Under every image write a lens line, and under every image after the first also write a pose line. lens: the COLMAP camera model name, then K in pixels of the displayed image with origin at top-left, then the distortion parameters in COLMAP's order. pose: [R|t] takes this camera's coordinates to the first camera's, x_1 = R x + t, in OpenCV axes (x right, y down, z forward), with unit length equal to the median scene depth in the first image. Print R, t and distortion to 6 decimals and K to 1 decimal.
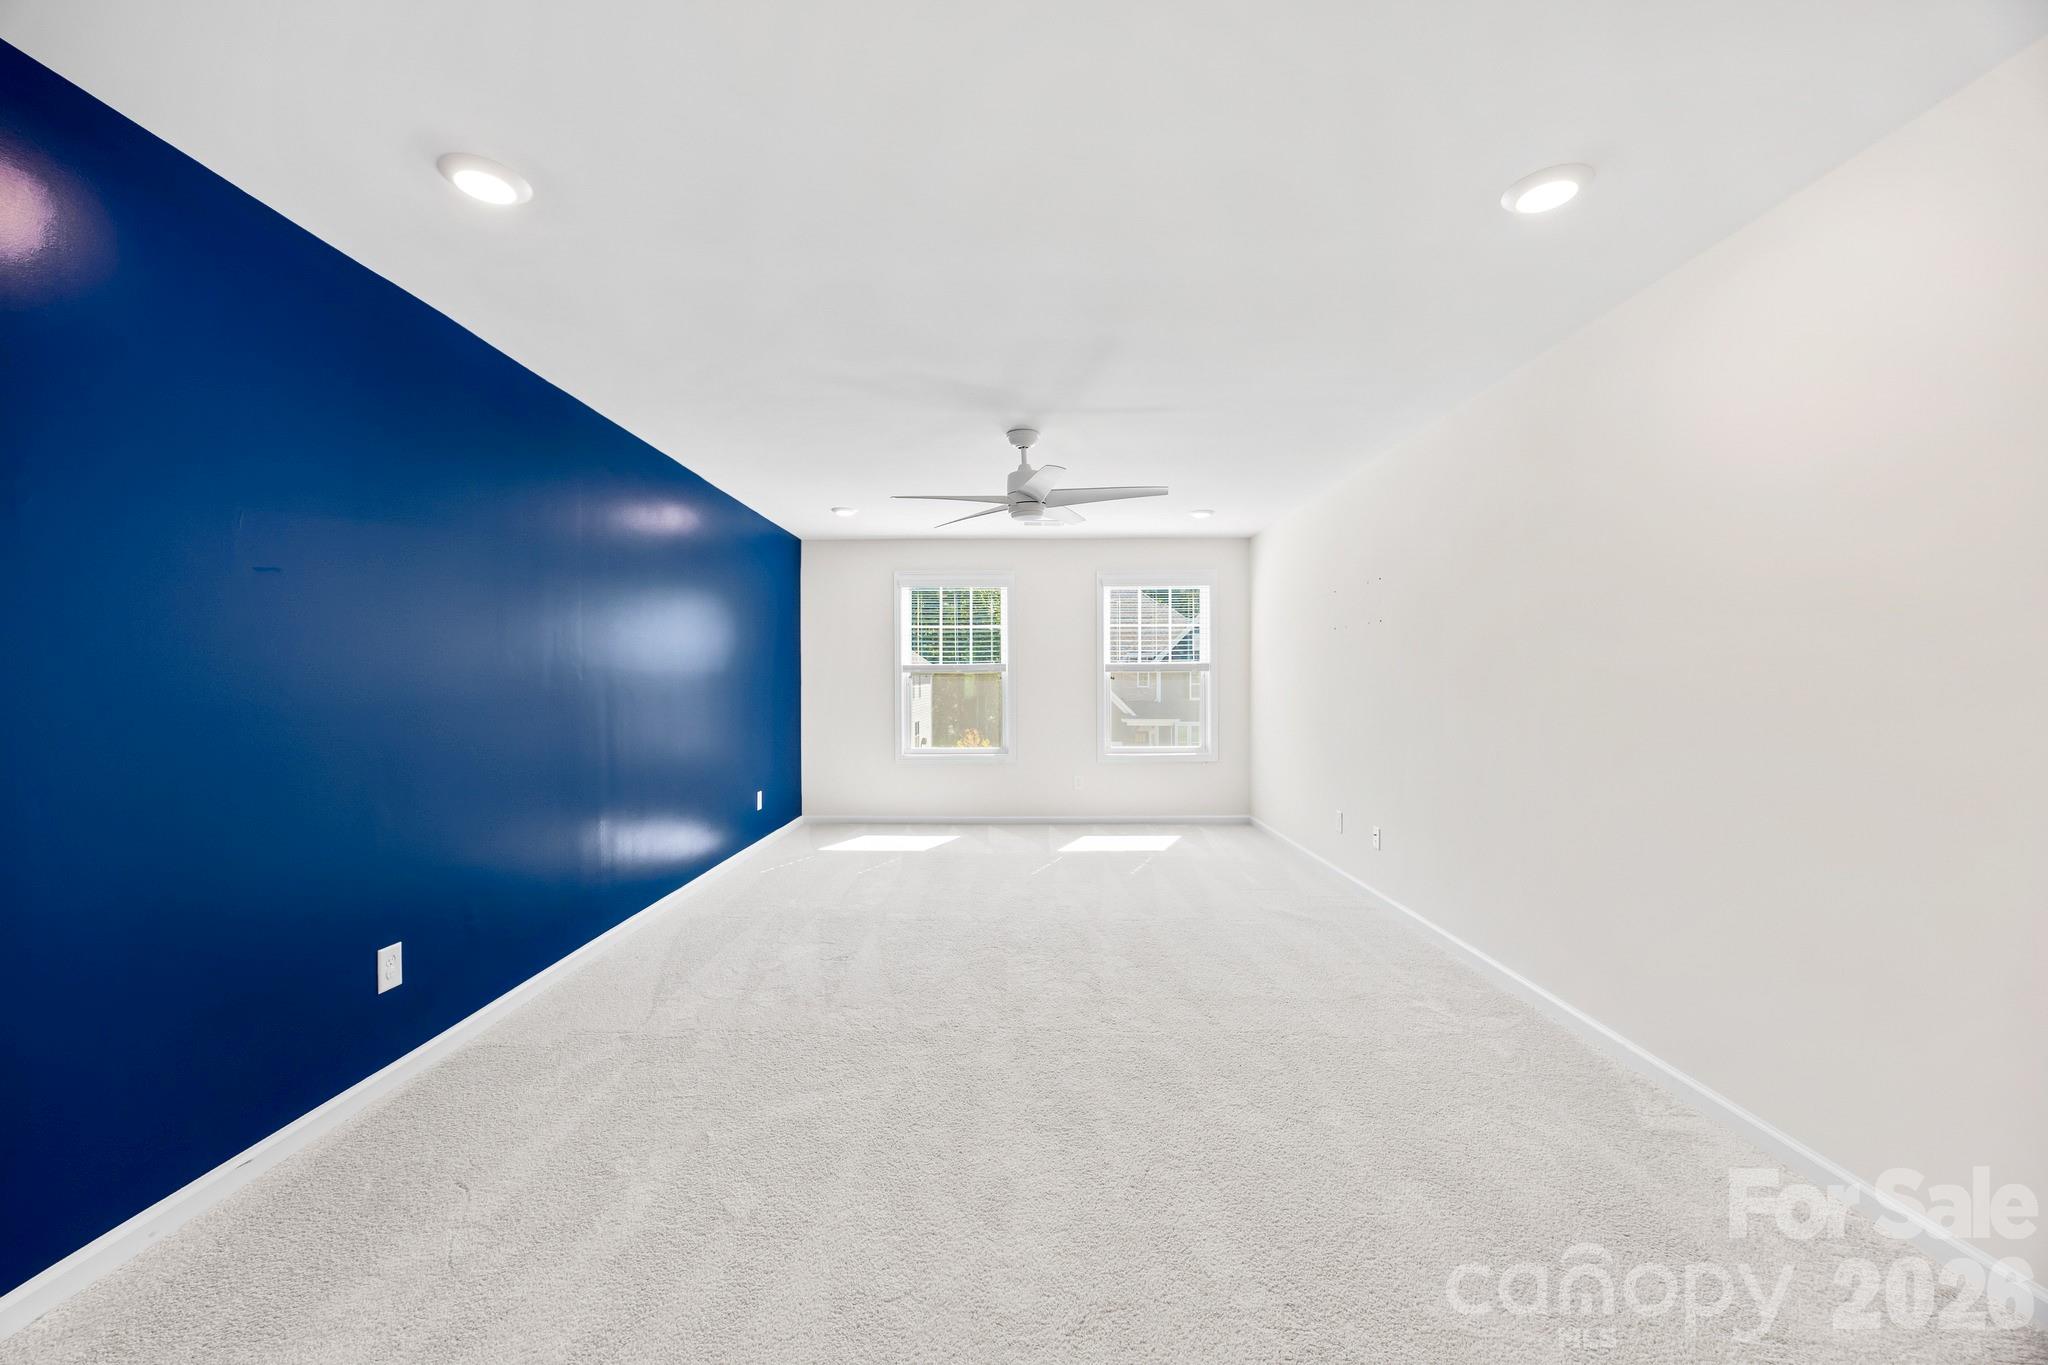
lens RADIAL K [[777.6, 0, 1026.9], [0, 777.6, 678.0], [0, 0, 1]] dist [-0.000706, -0.000077]
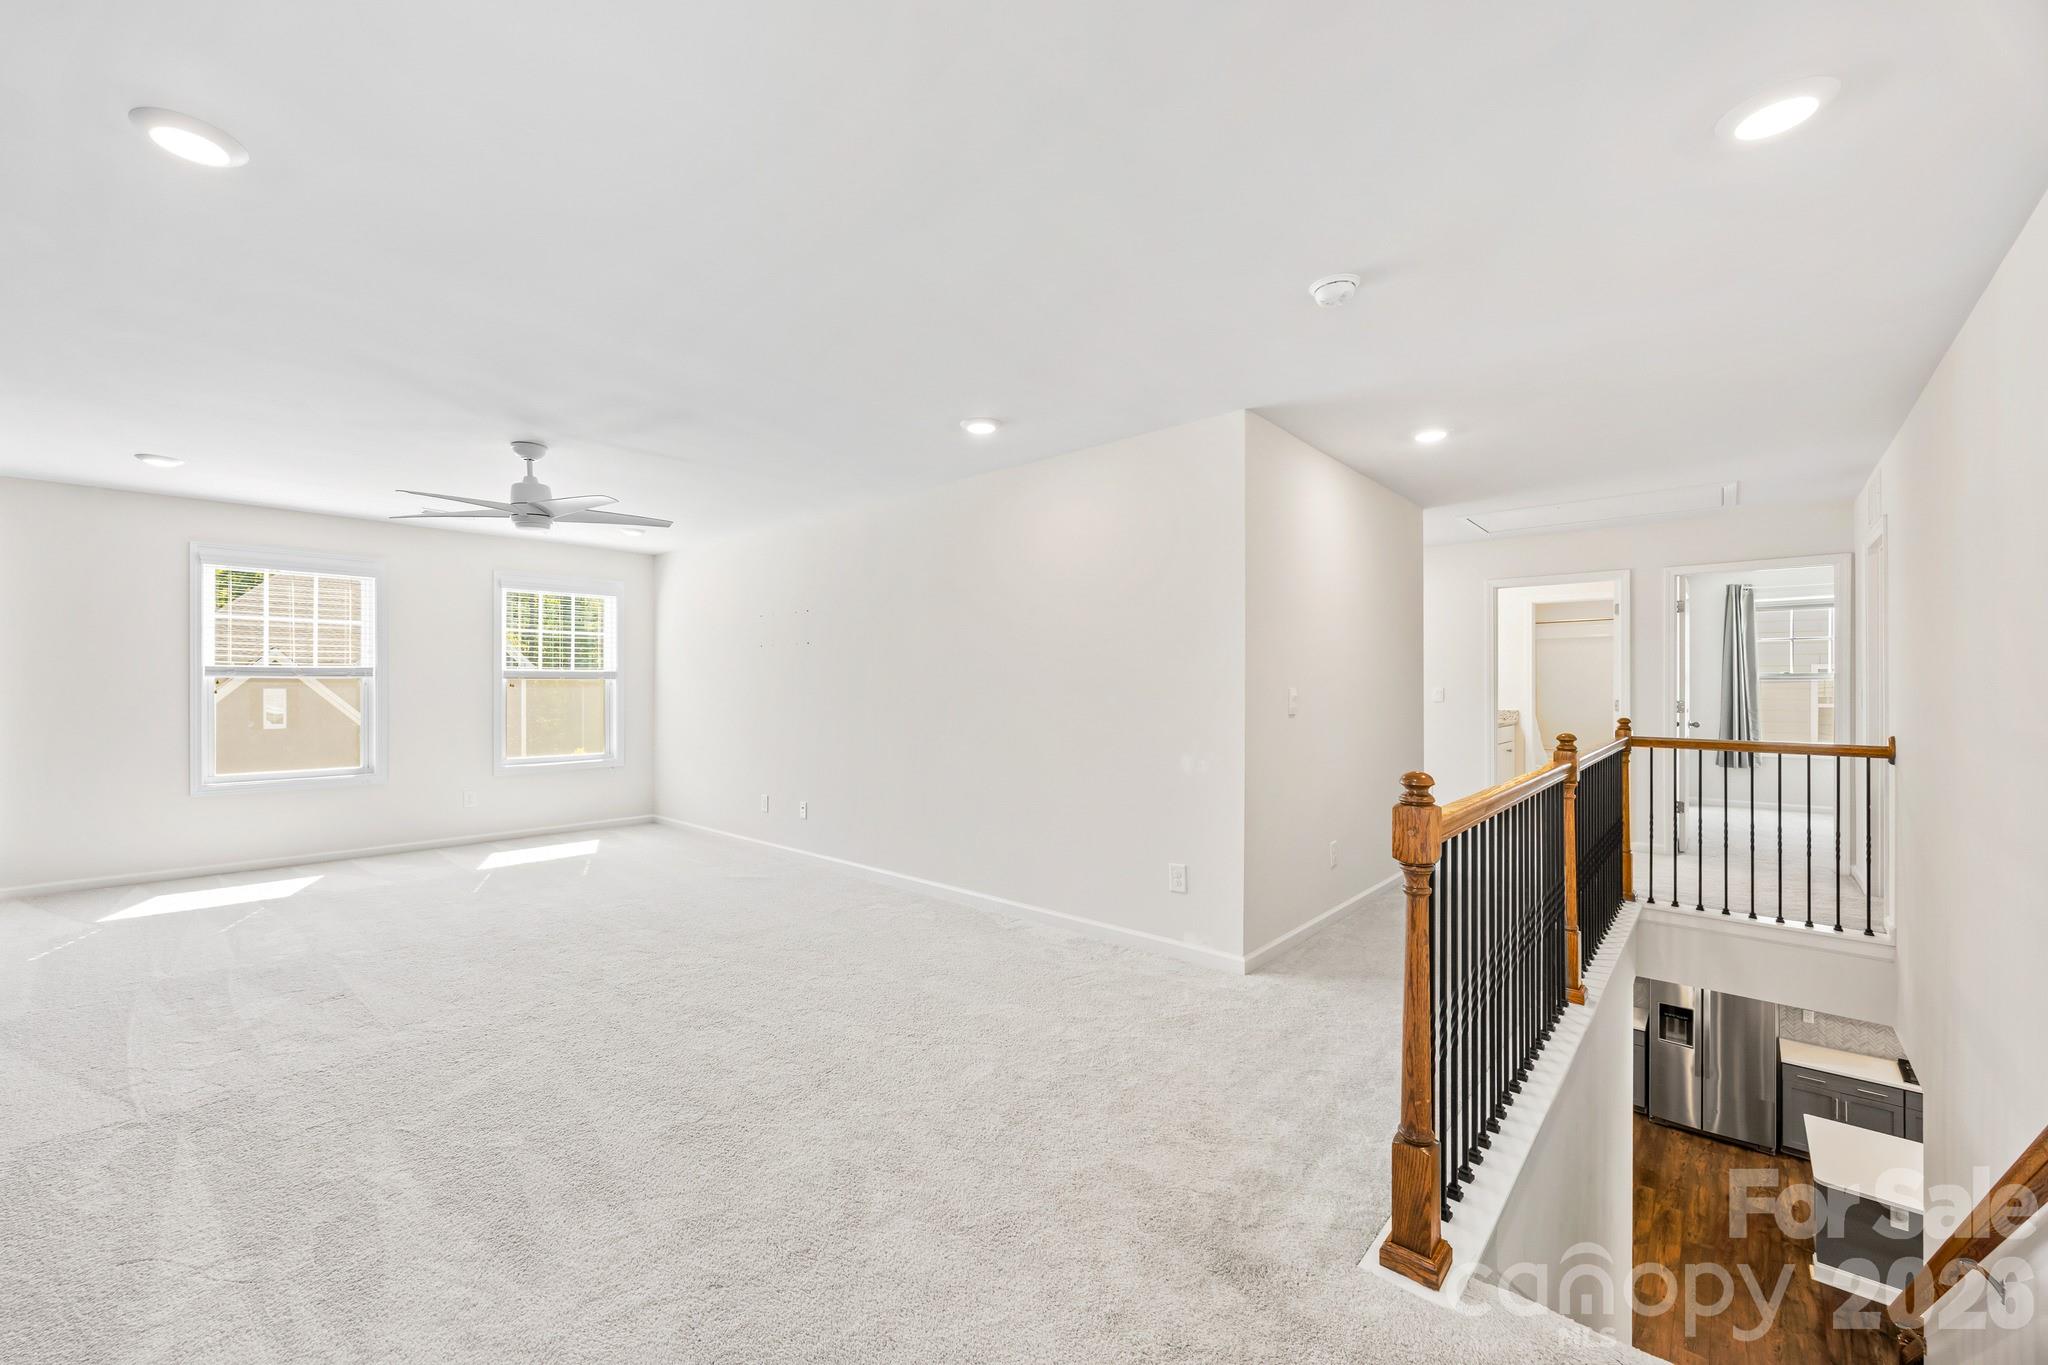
lens RADIAL K [[813.5, 0, 992.3], [0, 813.5, 672.3], [0, 0, 1]] dist [-0.001011, 0.000167]
pose [[0.676502, 0.017515, 0.736232, -0.369121], [-0.005031, 0.999804, -0.019163, 0.000434], [-0.736423, 0.009260, 0.676458, -0.166442]]
